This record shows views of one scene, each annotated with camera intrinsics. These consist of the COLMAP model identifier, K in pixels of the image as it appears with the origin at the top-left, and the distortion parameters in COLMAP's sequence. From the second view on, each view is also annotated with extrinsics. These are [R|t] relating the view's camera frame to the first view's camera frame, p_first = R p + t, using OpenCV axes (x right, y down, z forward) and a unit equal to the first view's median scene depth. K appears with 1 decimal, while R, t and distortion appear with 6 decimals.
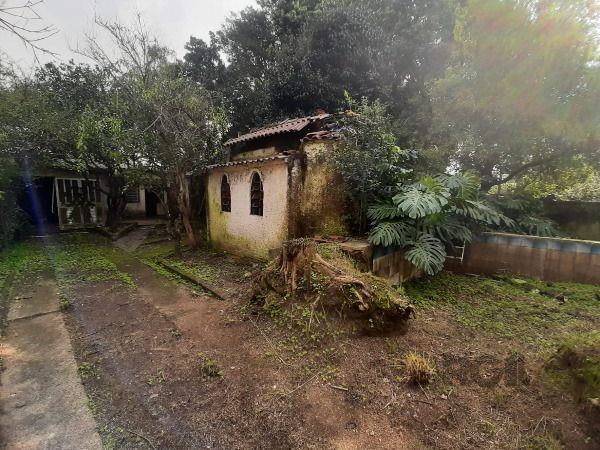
lens RADIAL K [[236.5, 0, 313.8], [0, 236.5, 227.9], [0, 0, 1]] dist [0.026482, -0.019124]
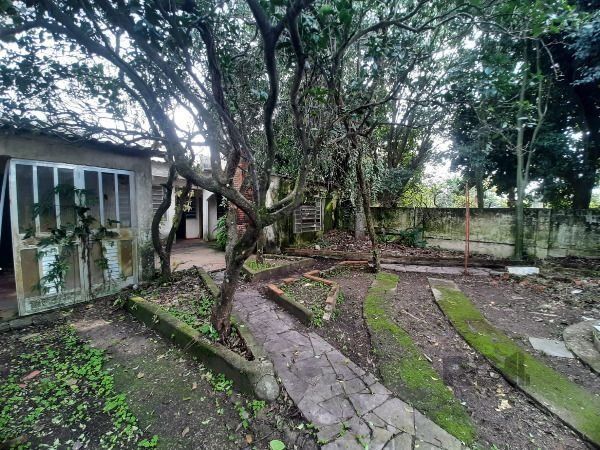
lens RADIAL K [[232.6, 0, 311.9], [0, 232.6, 223.7], [0, 0, 1]] dist [0.019007, -0.017688]
pose [[0.994747, -0.018016, 0.100763, -0.815172], [0.023930, 0.998041, -0.057798, -0.108801], [-0.099524, 0.059906, 0.993230, 0.751644]]
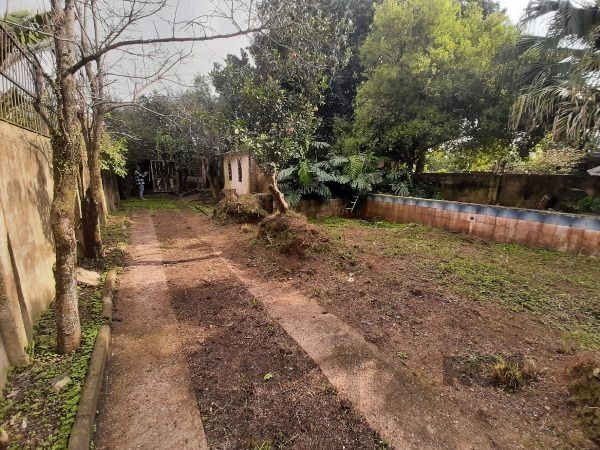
lens RADIAL K [[232.6, 0, 311.9], [0, 232.6, 223.7], [0, 0, 1]] dist [0.019007, -0.017688]
pose [[0.970721, 0.048204, -0.235322, 0.468281], [-0.027820, 0.995626, 0.089186, 0.059713], [0.238592, -0.080028, 0.967817, -0.396159]]
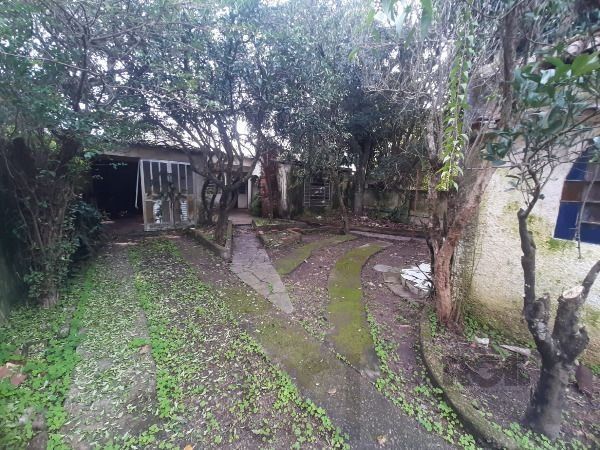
lens RADIAL K [[232.6, 0, 311.9], [0, 232.6, 223.7], [0, 0, 1]] dist [0.019007, -0.017688]
pose [[0.984409, 0.044815, -0.170088, -0.518058], [-0.040977, 0.998821, 0.026011, -0.063653], [0.171053, -0.018636, 0.985085, 0.447126]]
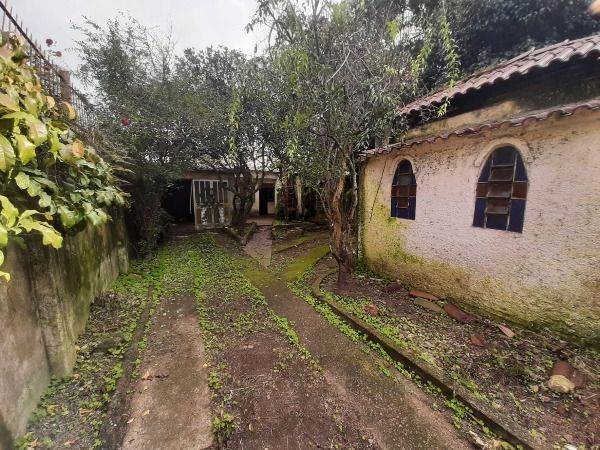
lens RADIAL K [[232.6, 0, 311.9], [0, 232.6, 223.7], [0, 0, 1]] dist [0.019007, -0.017688]
pose [[0.941749, 0.020930, -0.335663, -0.289268], [-0.021256, 0.999770, 0.002702, -0.037273], [0.335643, 0.004590, 0.941978, 0.245408]]
